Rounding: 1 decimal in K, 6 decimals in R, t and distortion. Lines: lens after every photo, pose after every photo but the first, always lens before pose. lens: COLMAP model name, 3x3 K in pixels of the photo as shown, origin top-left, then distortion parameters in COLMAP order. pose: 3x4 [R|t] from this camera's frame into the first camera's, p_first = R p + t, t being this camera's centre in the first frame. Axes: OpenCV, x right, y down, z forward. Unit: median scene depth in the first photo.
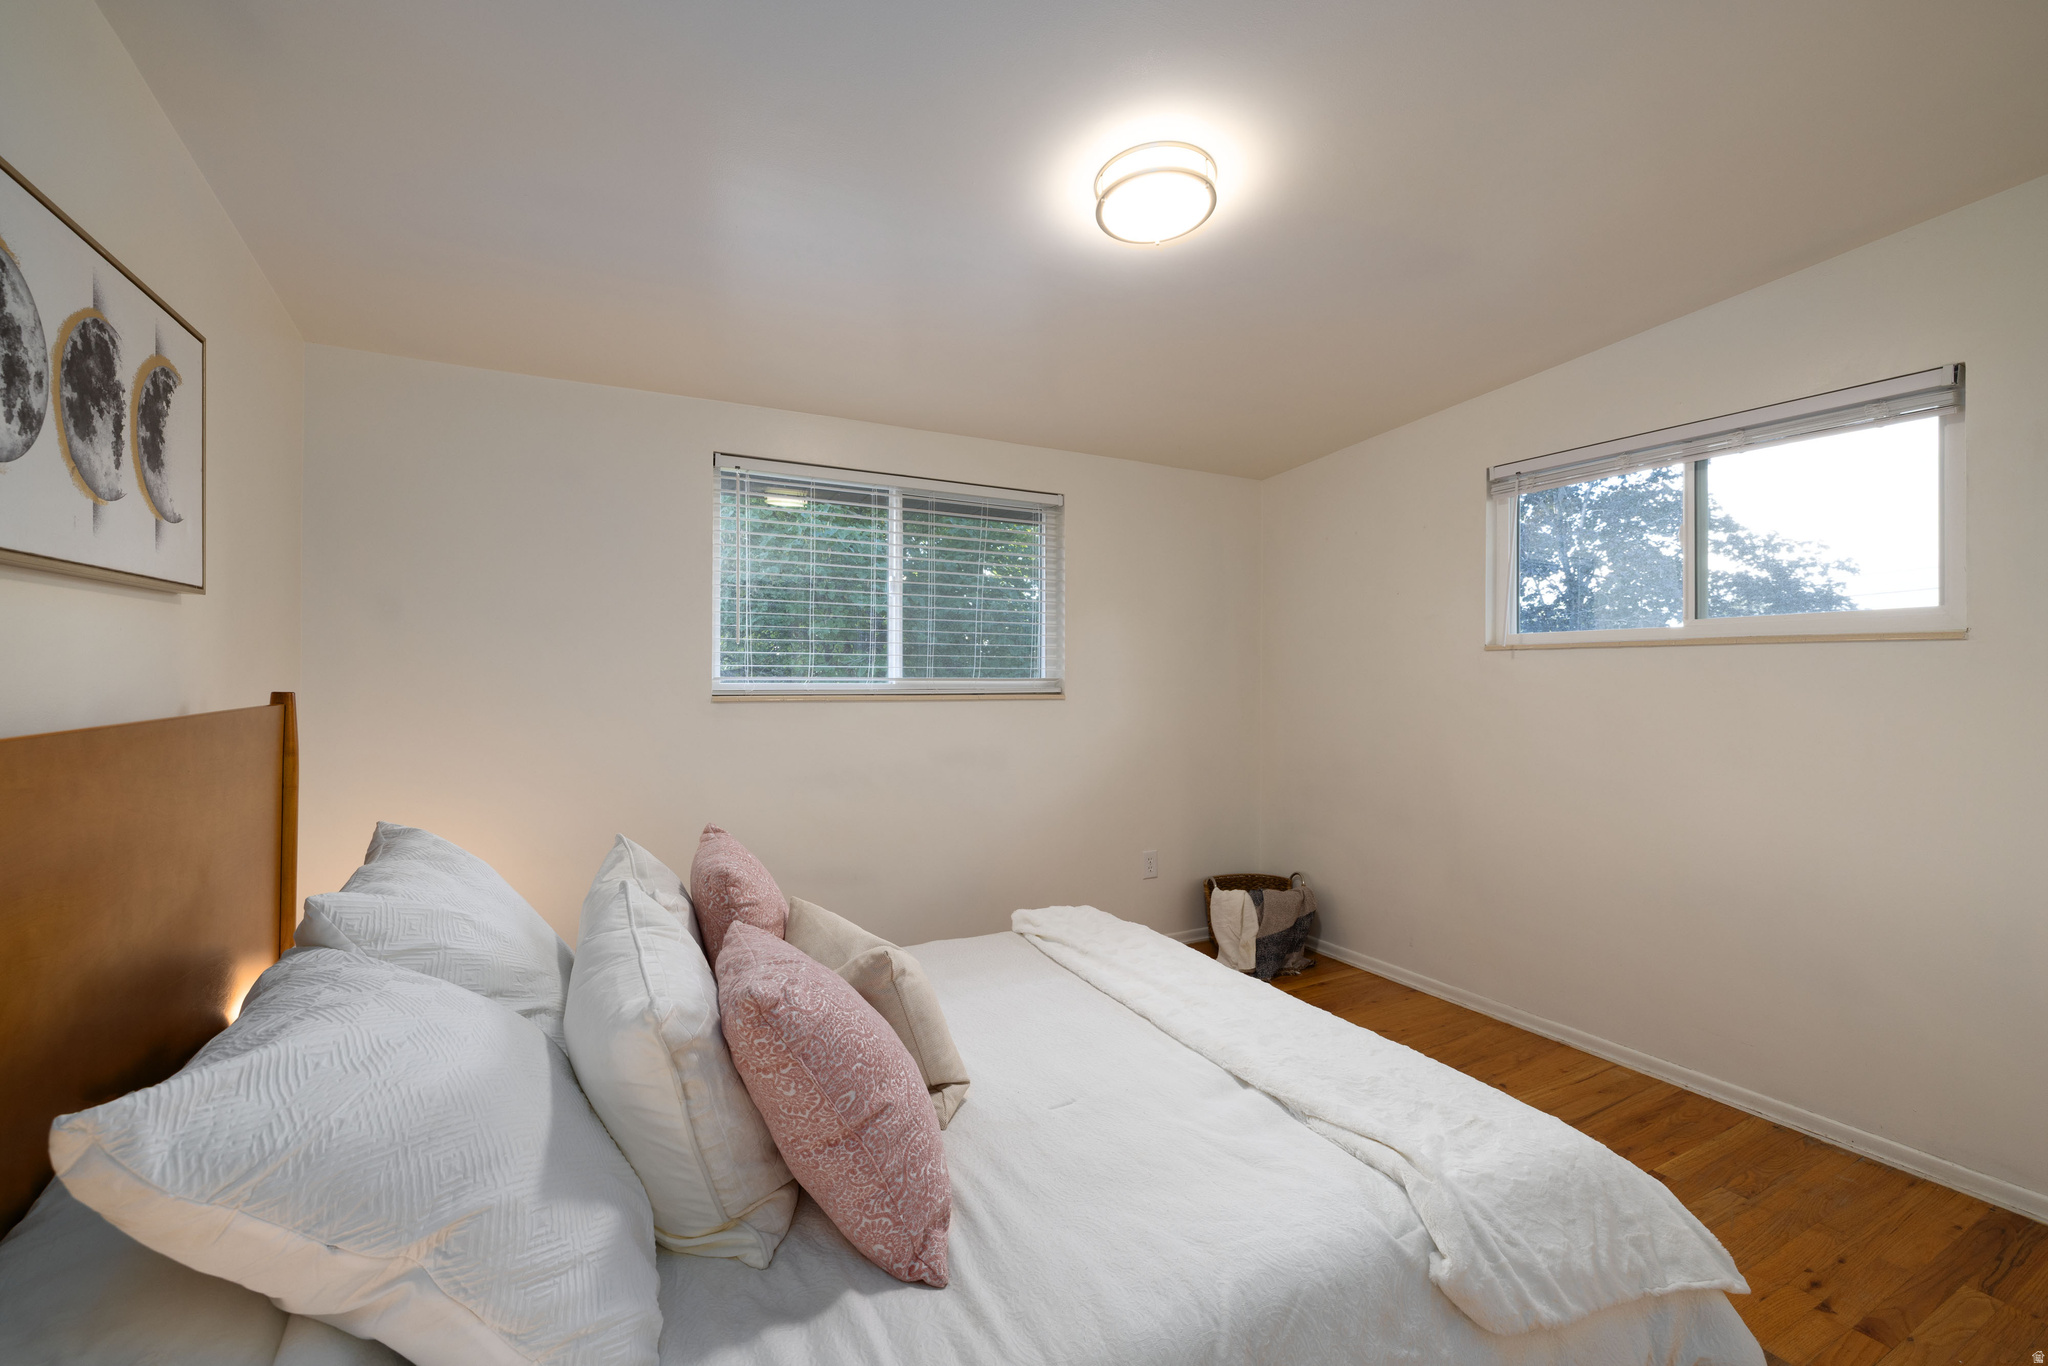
lens RADIAL K [[861.7, 0, 1023.1], [0, 861.7, 672.6], [0, 0, 1]] dist [0.003846, 0.000442]
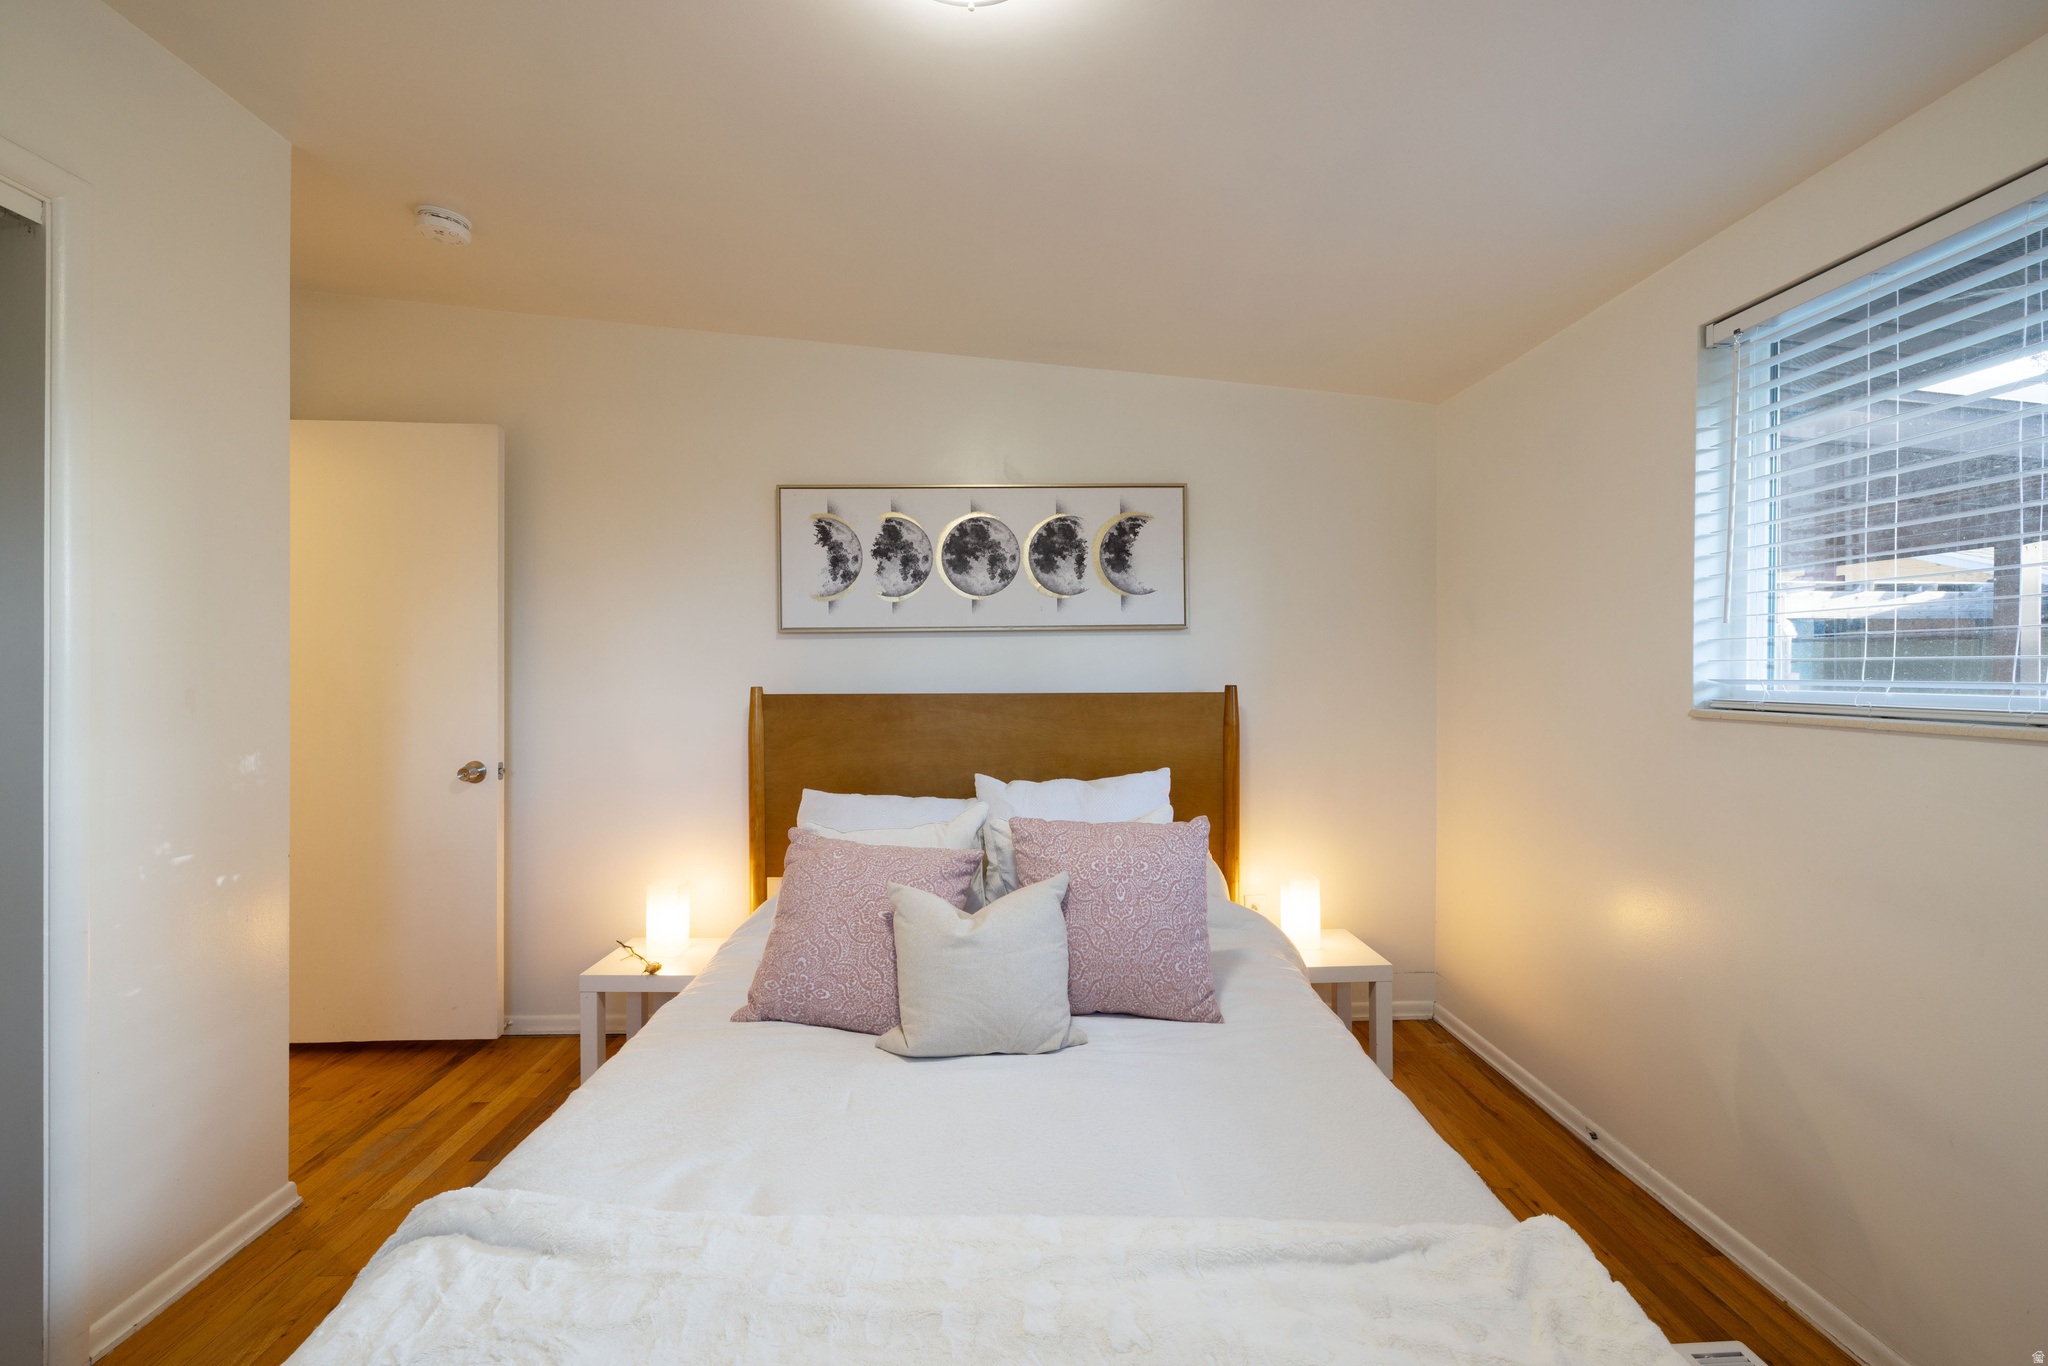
lens RADIAL K [[861.7, 0, 1023.1], [0, 861.7, 672.6], [0, 0, 1]] dist [0.003846, 0.000442]
pose [[-0.473649, -0.006065, -0.880693, 0.881629], [-0.005946, 0.999976, -0.003689, 0.012248], [0.880694, 0.003489, -0.473673, 1.756216]]
